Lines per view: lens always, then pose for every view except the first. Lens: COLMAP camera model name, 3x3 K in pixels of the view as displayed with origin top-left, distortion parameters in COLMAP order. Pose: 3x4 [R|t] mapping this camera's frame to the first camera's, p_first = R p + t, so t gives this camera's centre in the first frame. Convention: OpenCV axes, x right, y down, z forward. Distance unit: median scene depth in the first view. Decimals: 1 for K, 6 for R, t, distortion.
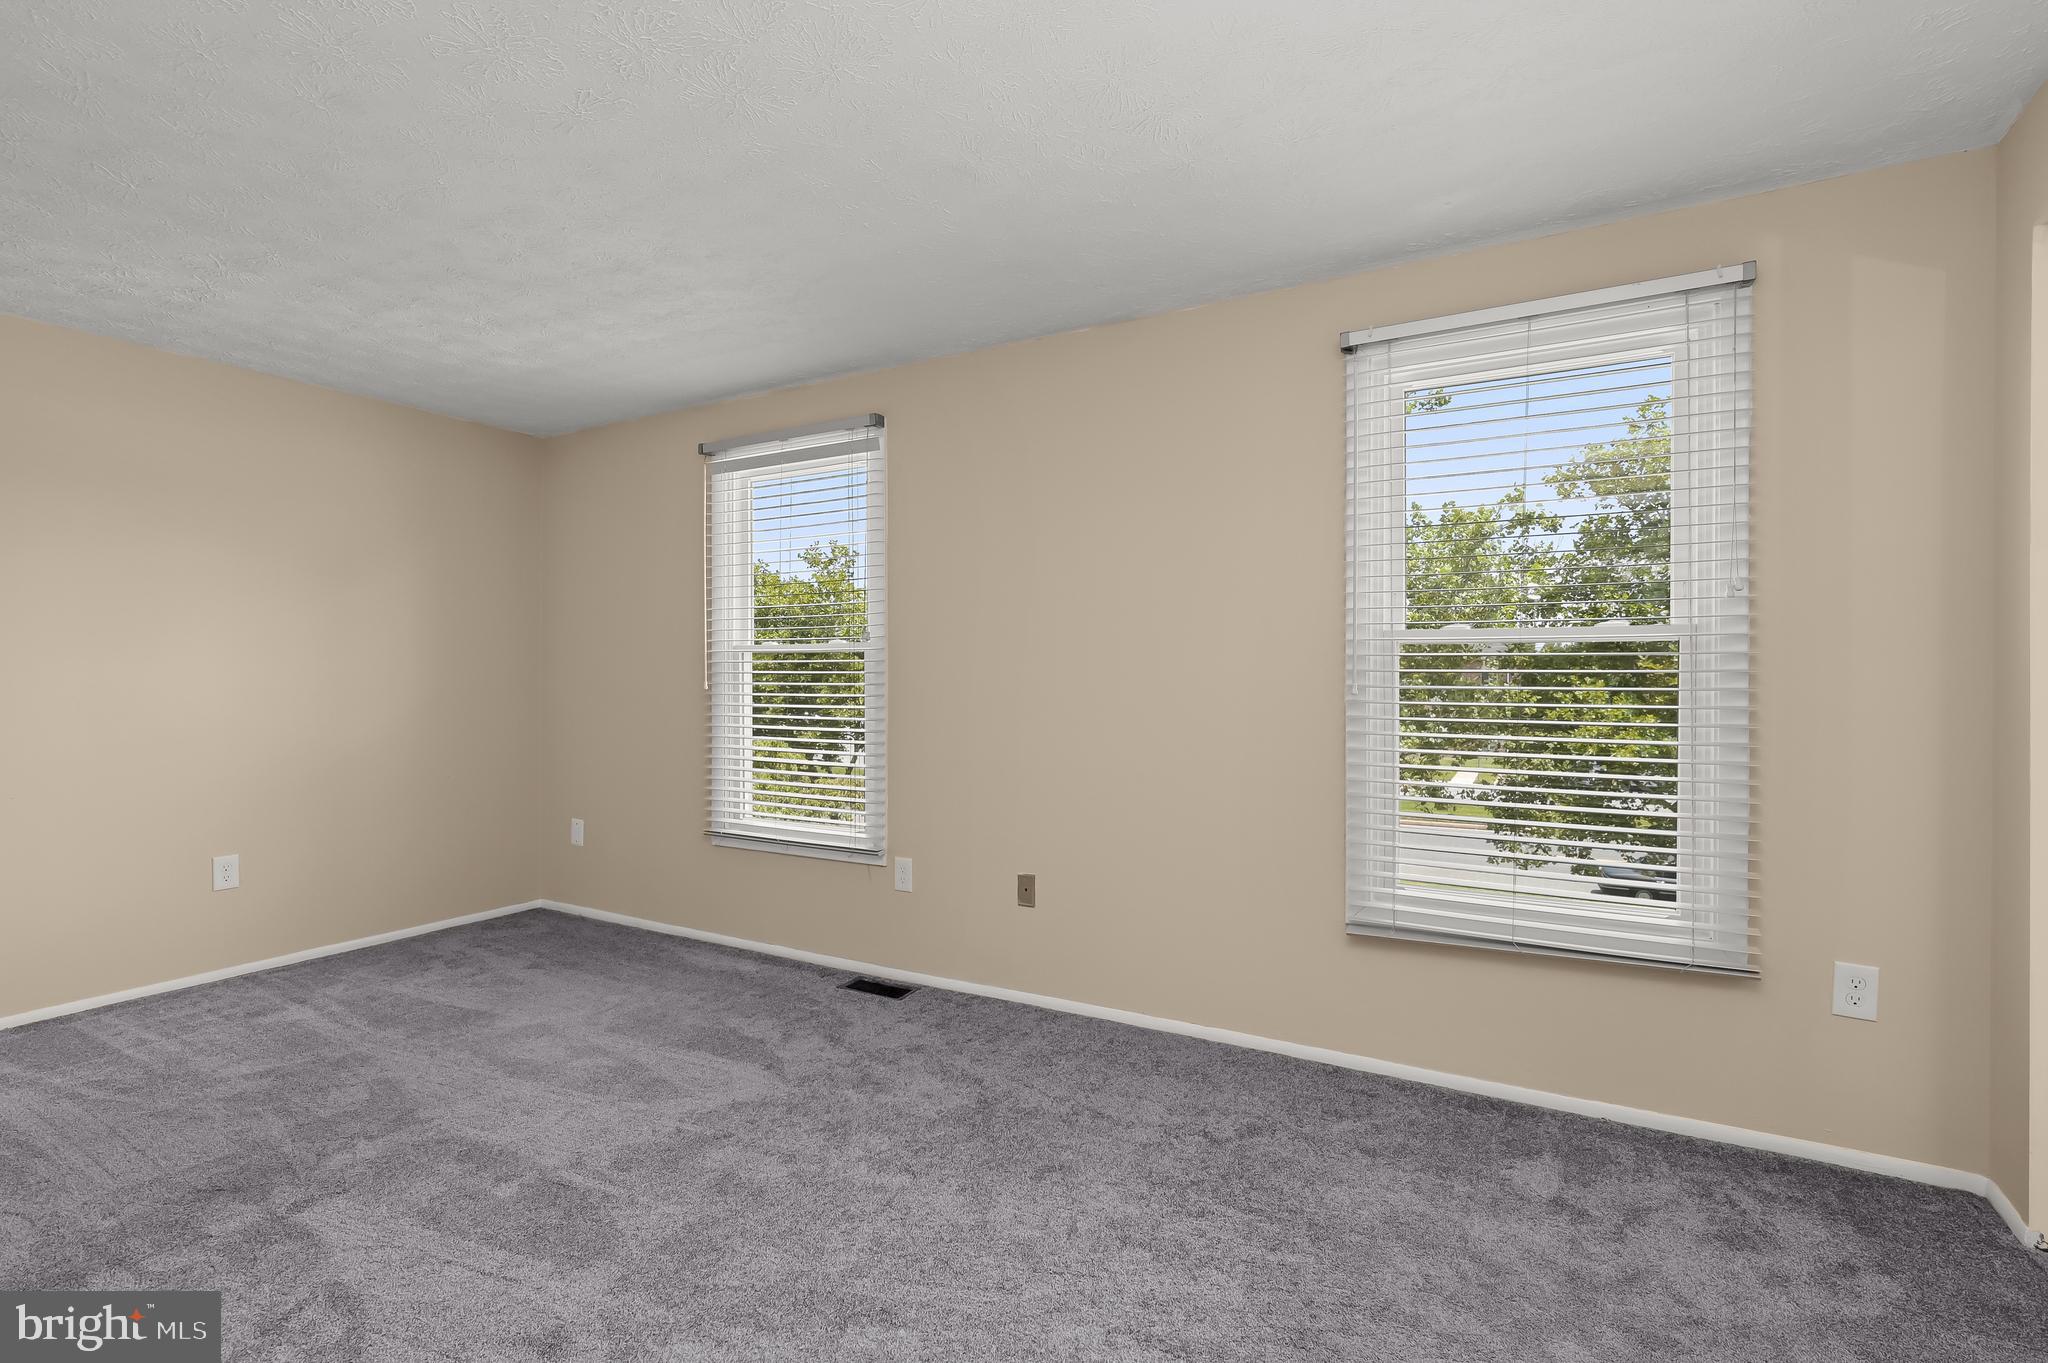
lens RADIAL K [[931.2, 0, 1043.5], [0, 931.2, 695.8], [0, 0, 1]] dist [-0.002814, -0.000500]
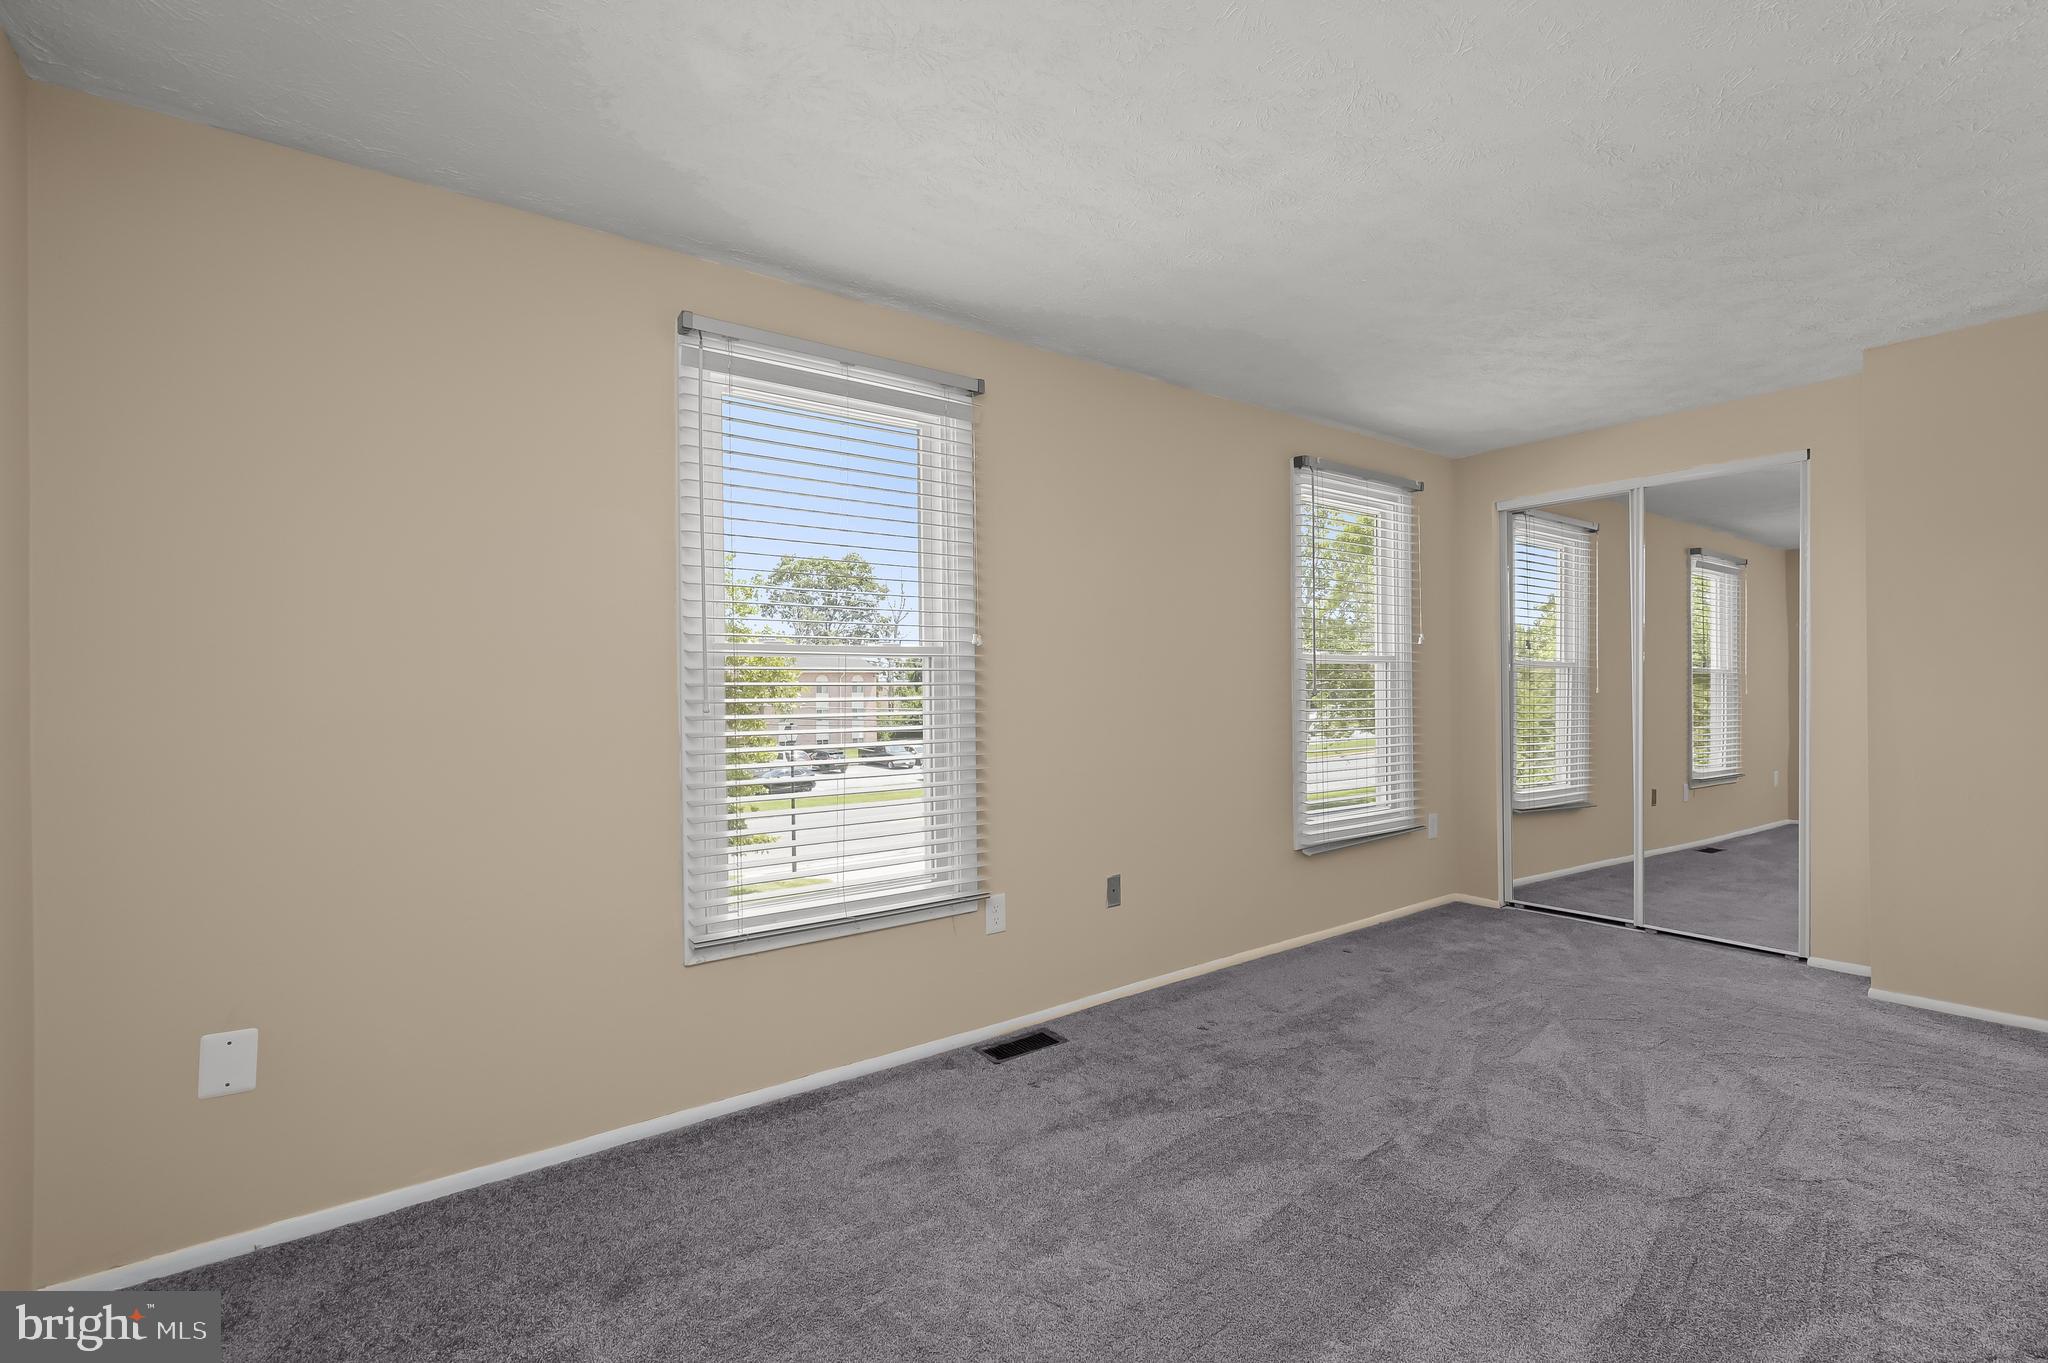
lens RADIAL K [[931.2, 0, 1043.5], [0, 931.2, 695.8], [0, 0, 1]] dist [-0.002814, -0.000500]
pose [[0.389337, -0.014248, 0.920985, -0.921271], [0.029971, 0.999547, 0.002793, -0.014563], [-0.920608, 0.026516, 0.389588, 0.600343]]
